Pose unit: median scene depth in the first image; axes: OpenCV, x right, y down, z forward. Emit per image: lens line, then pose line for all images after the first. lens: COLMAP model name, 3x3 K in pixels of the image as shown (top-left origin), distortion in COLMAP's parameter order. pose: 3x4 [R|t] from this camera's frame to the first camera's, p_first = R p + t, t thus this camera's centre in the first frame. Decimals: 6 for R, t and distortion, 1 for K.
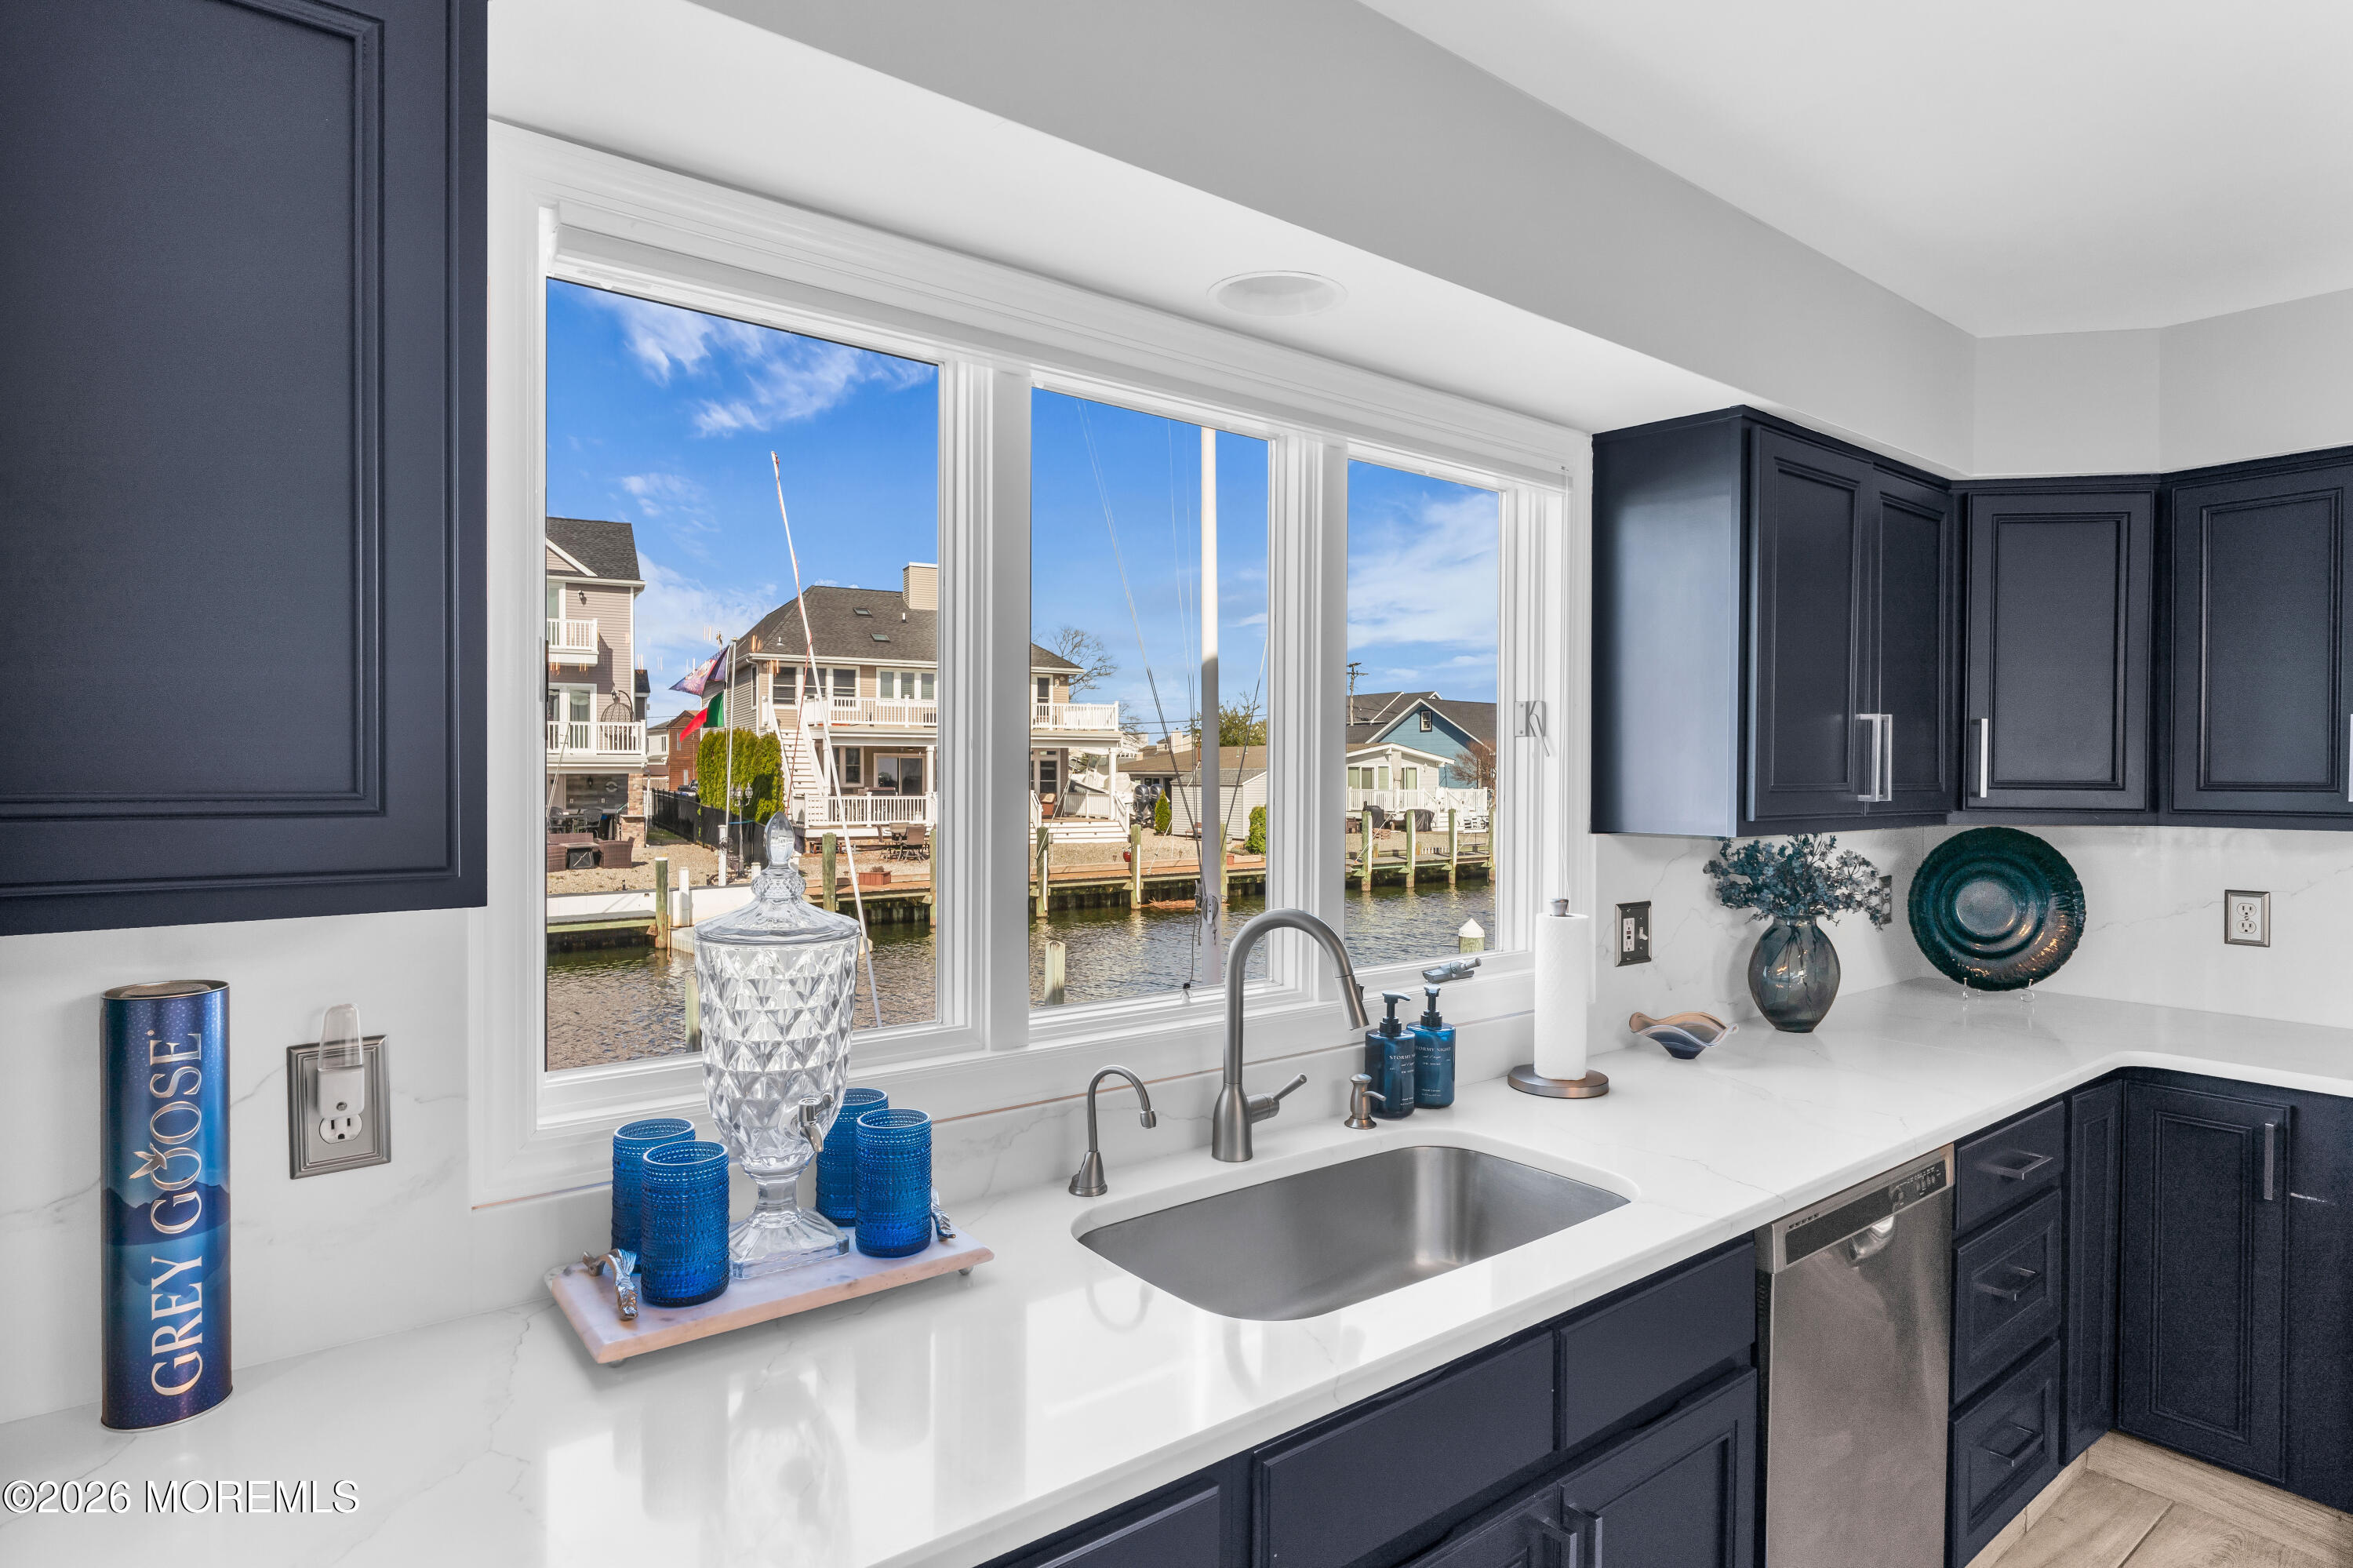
lens RADIAL K [[1255.3, 0, 1176.5], [0, 1255.3, 784.0], [0, 0, 1]] dist [0.000412, -0.001024]
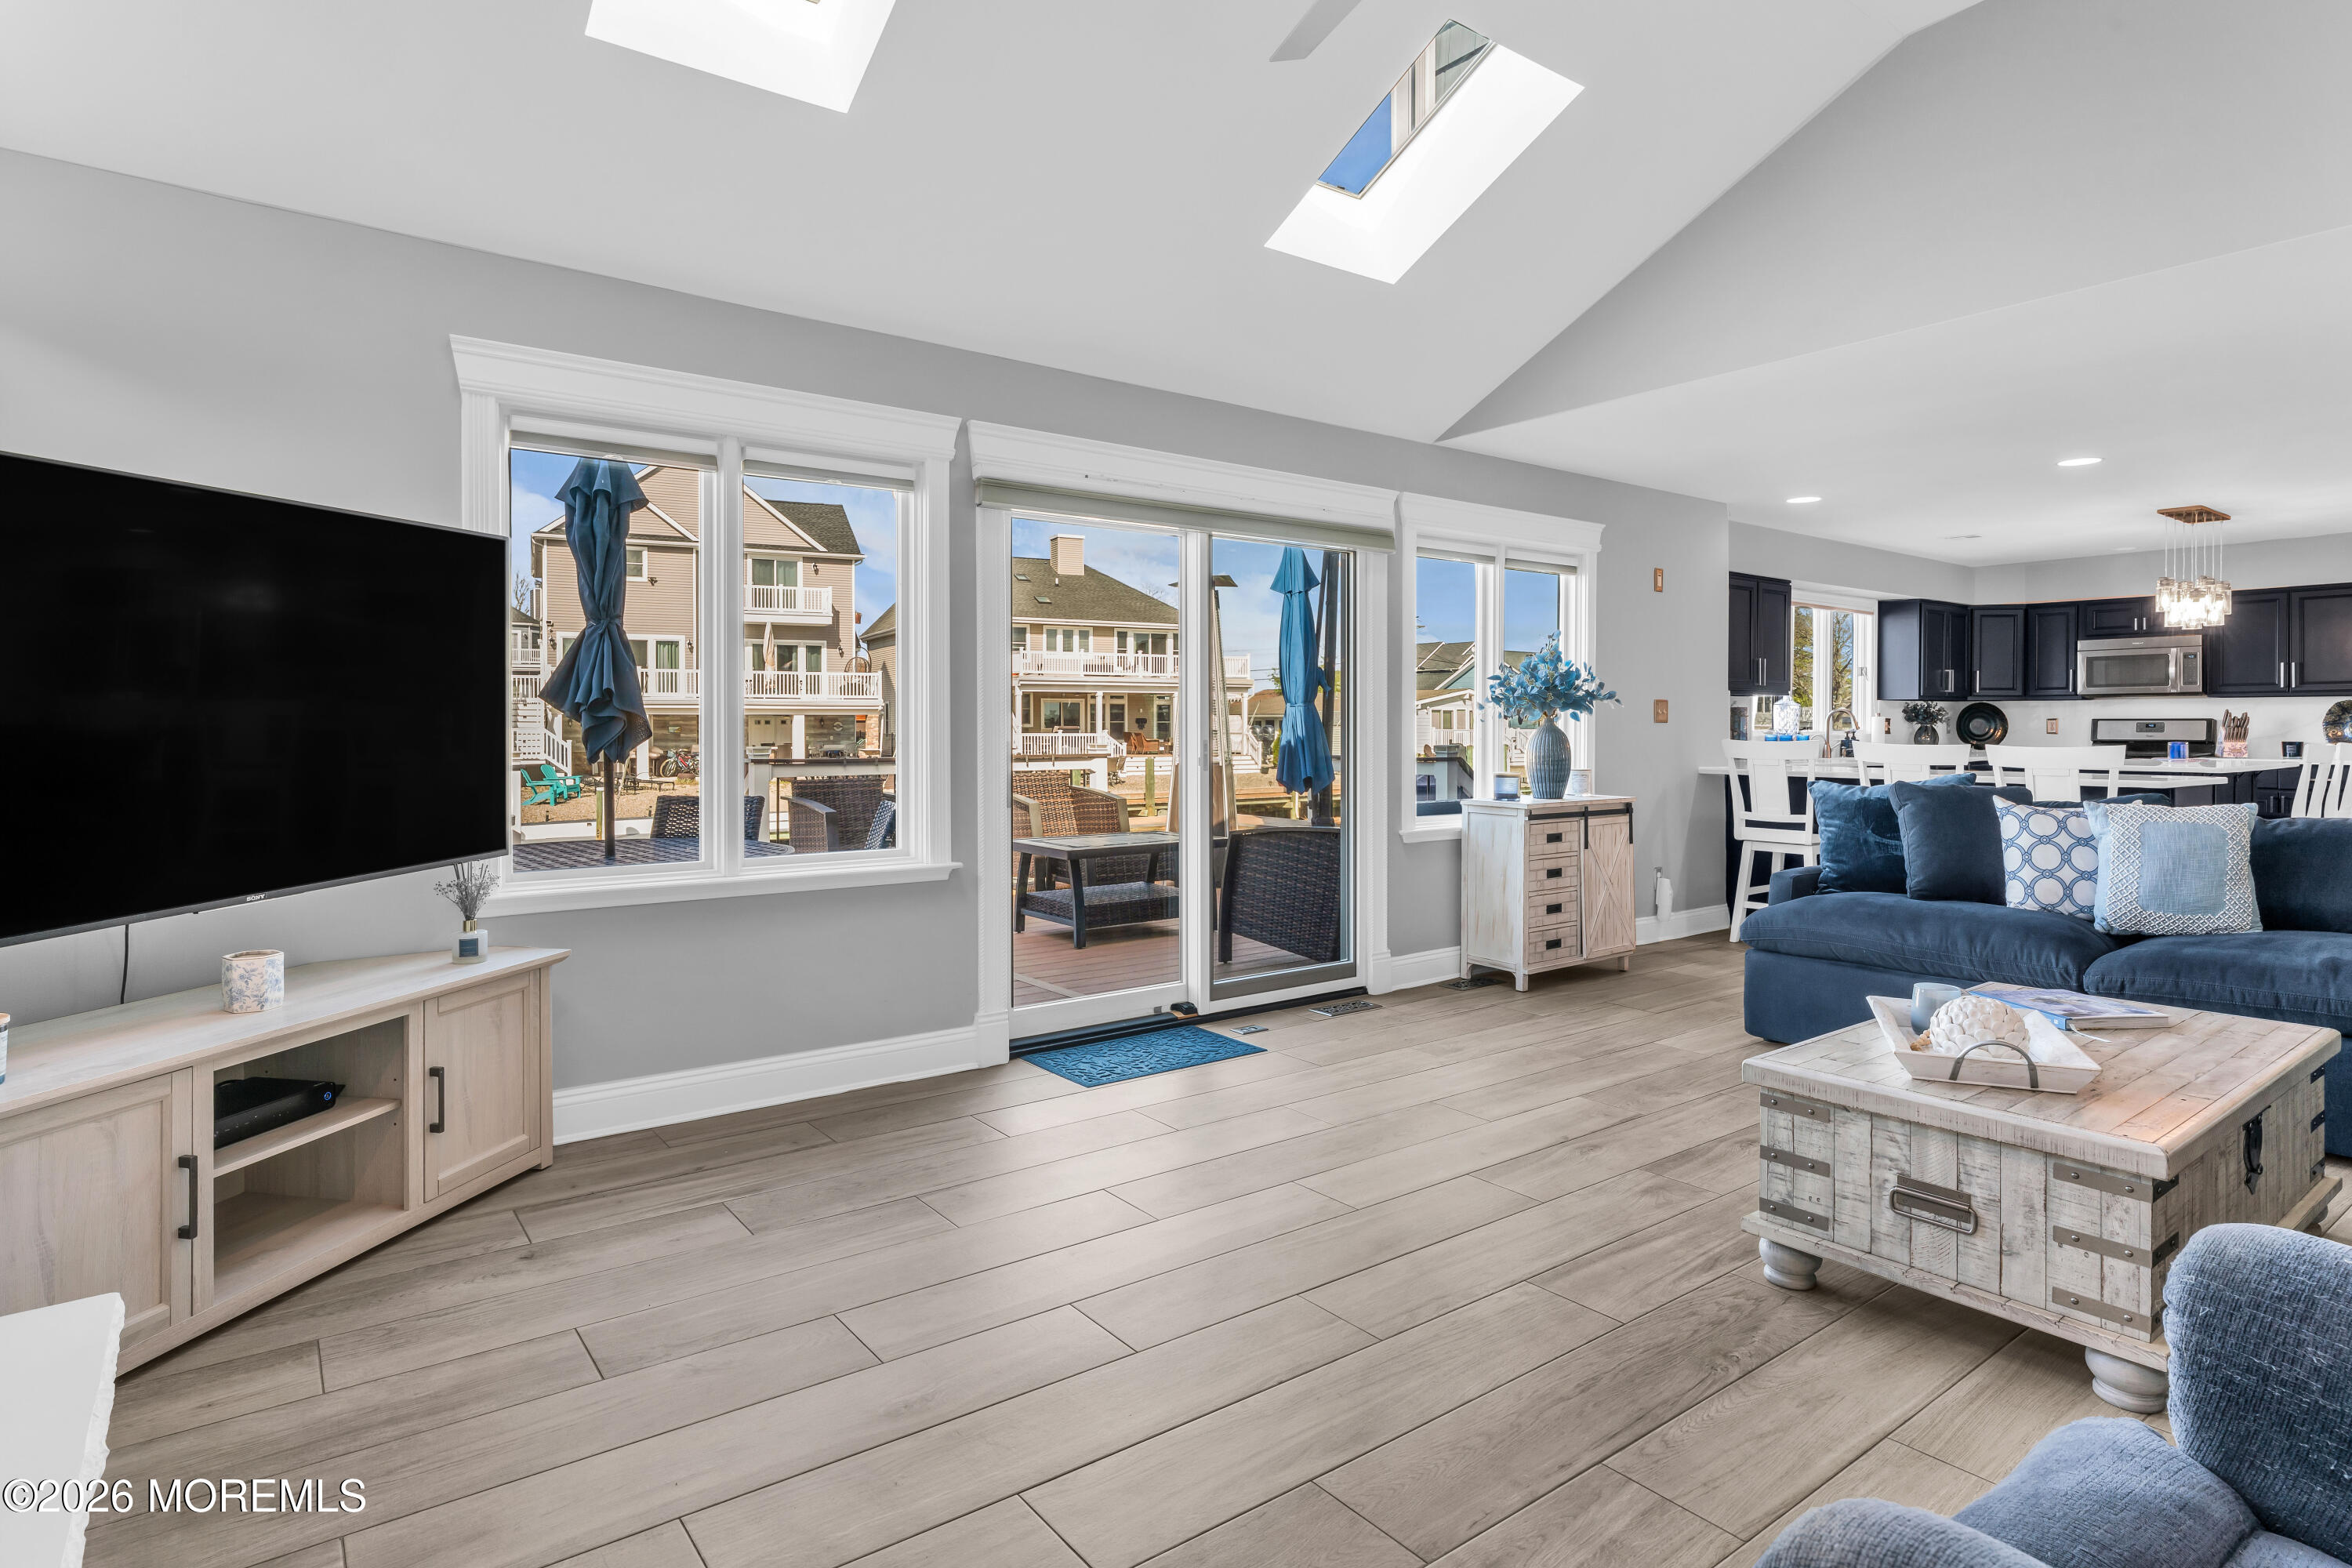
lens RADIAL K [[1242.1, 0, 1170.4], [0, 1242.1, 726.9], [0, 0, 1]] dist [0.000566, 0.001791]
pose [[0.999893, -0.001813, -0.014536, -1.722961], [0.001751, 0.999989, -0.004252, 0.126473], [0.014544, 0.004226, 0.999885, -2.759540]]
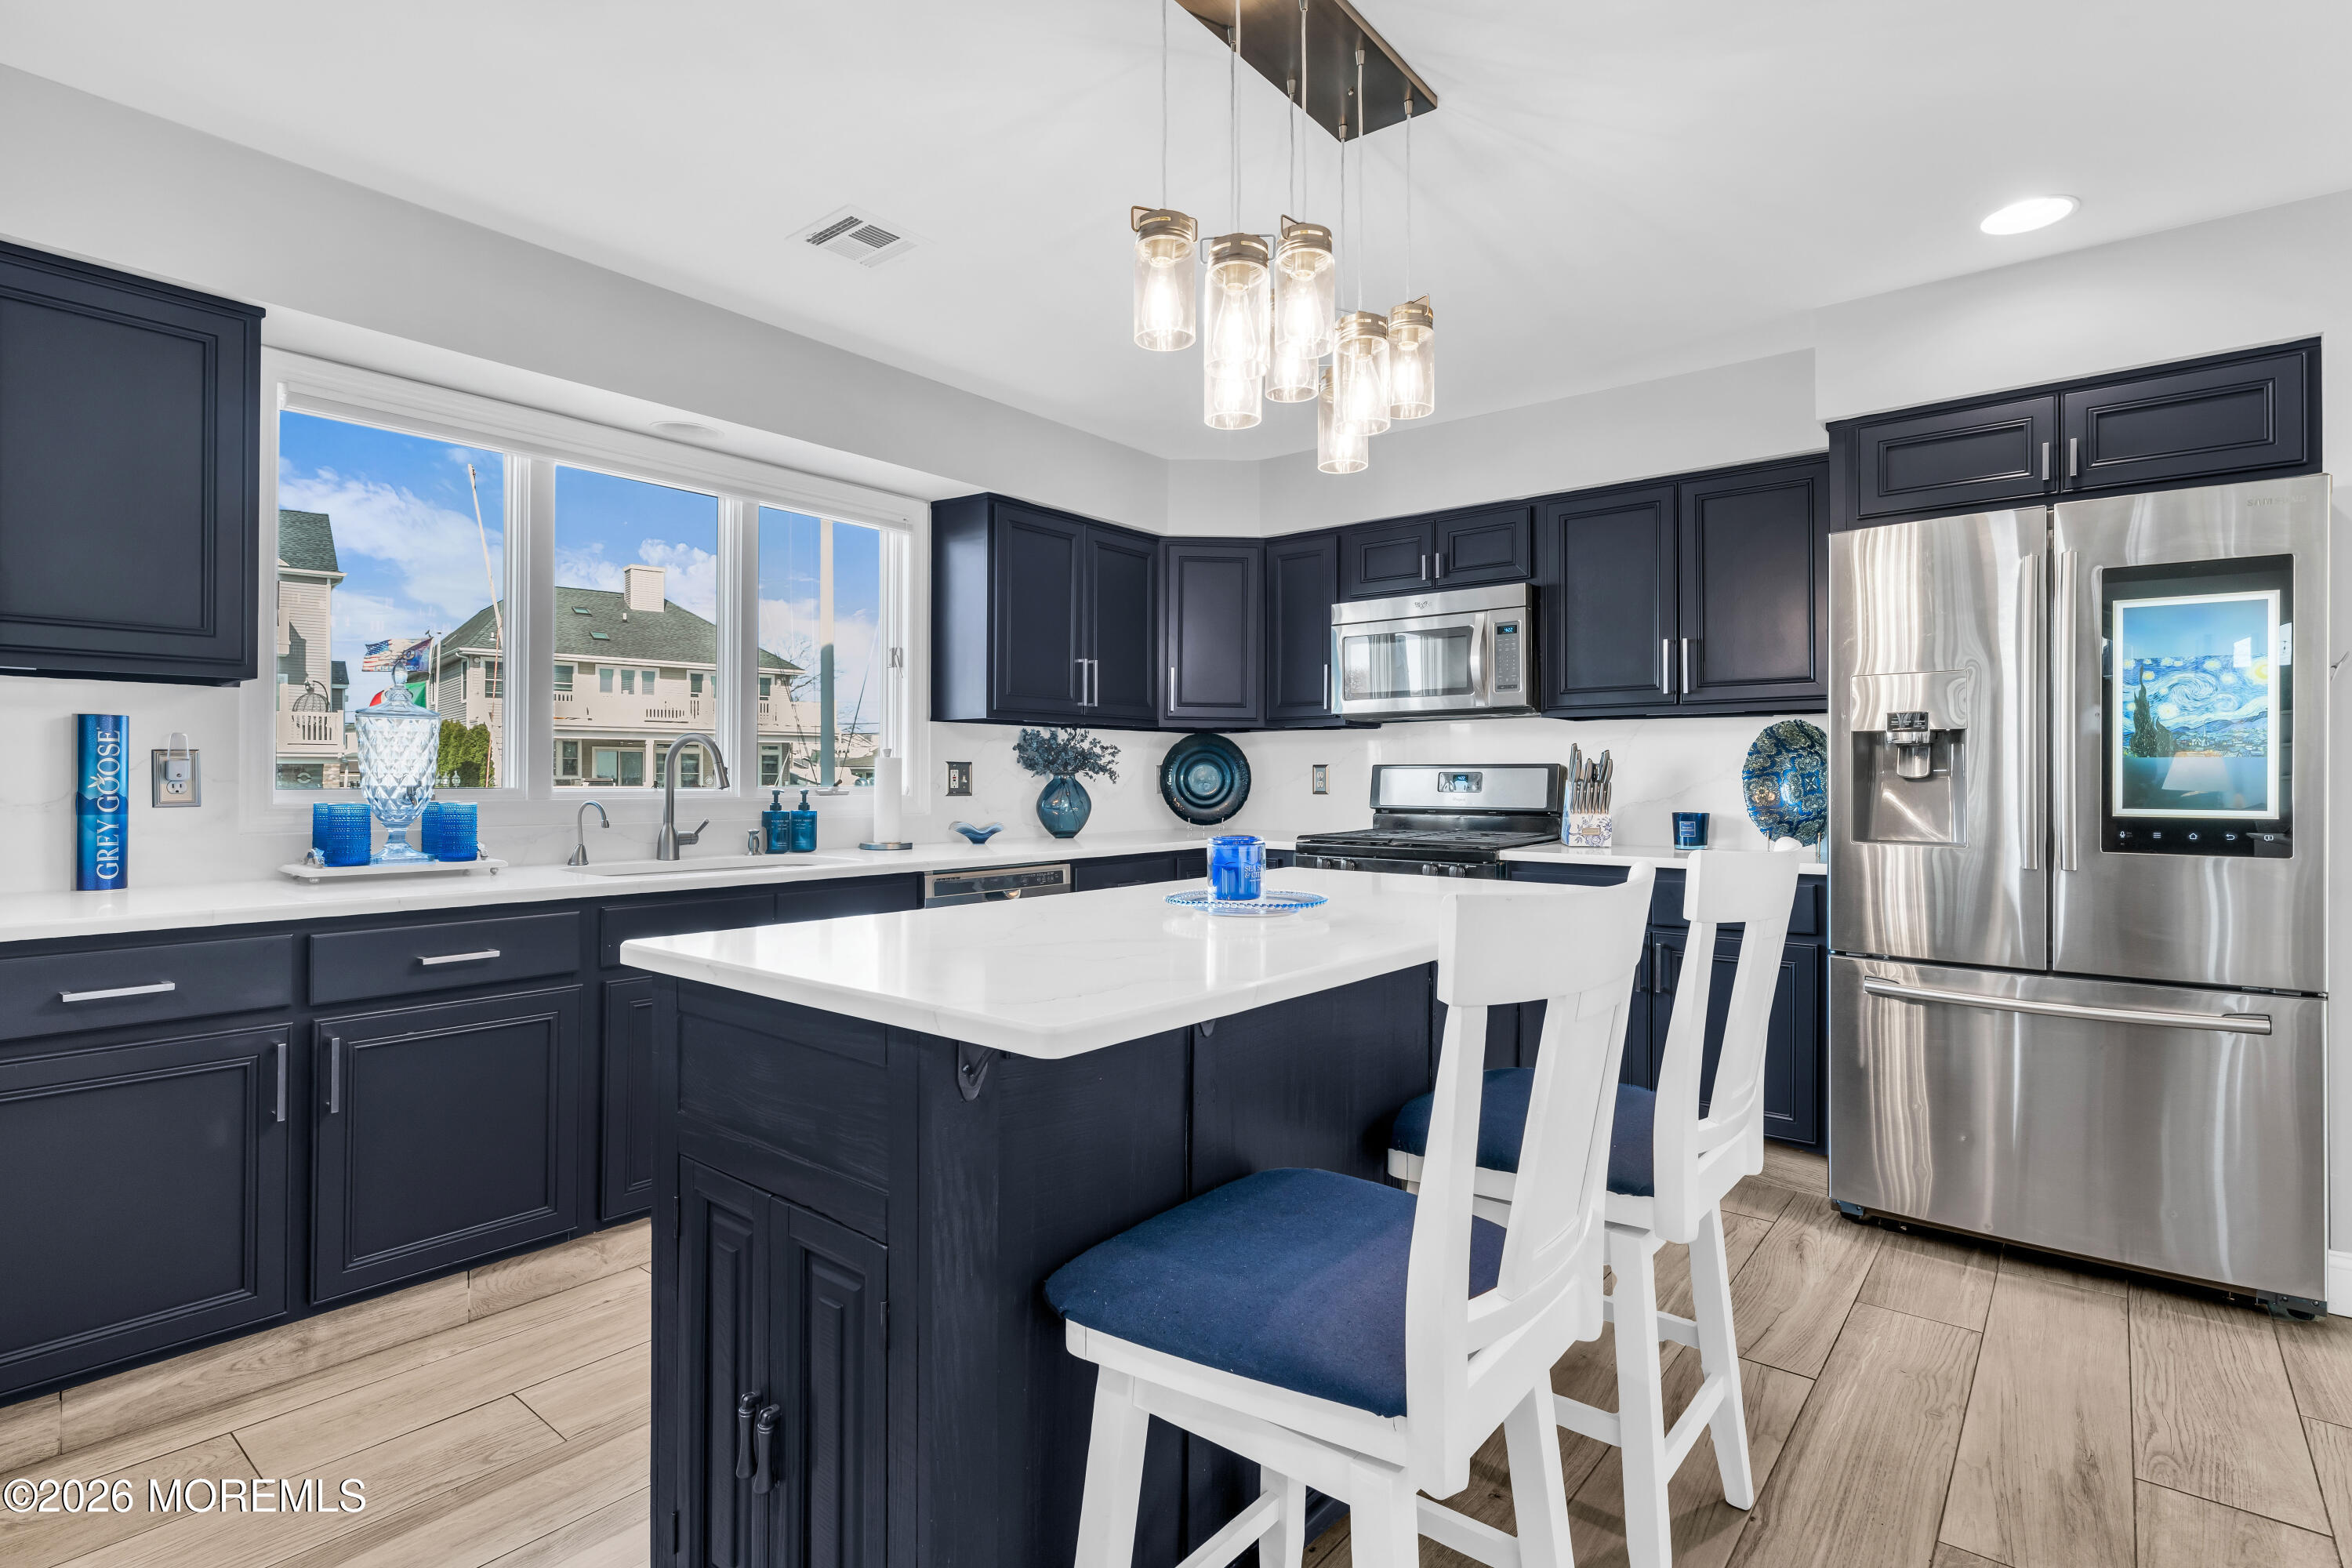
lens RADIAL K [[1146.5, 0, 1177.2], [0, 1146.5, 771.8], [0, 0, 1]] dist [0.000236, 0.000333]
pose [[0.974043, 0.001006, 0.226359, 0.280543], [0.001395, 0.999944, -0.010443, 0.119731], [-0.226357, 0.010488, 0.973988, -0.639567]]
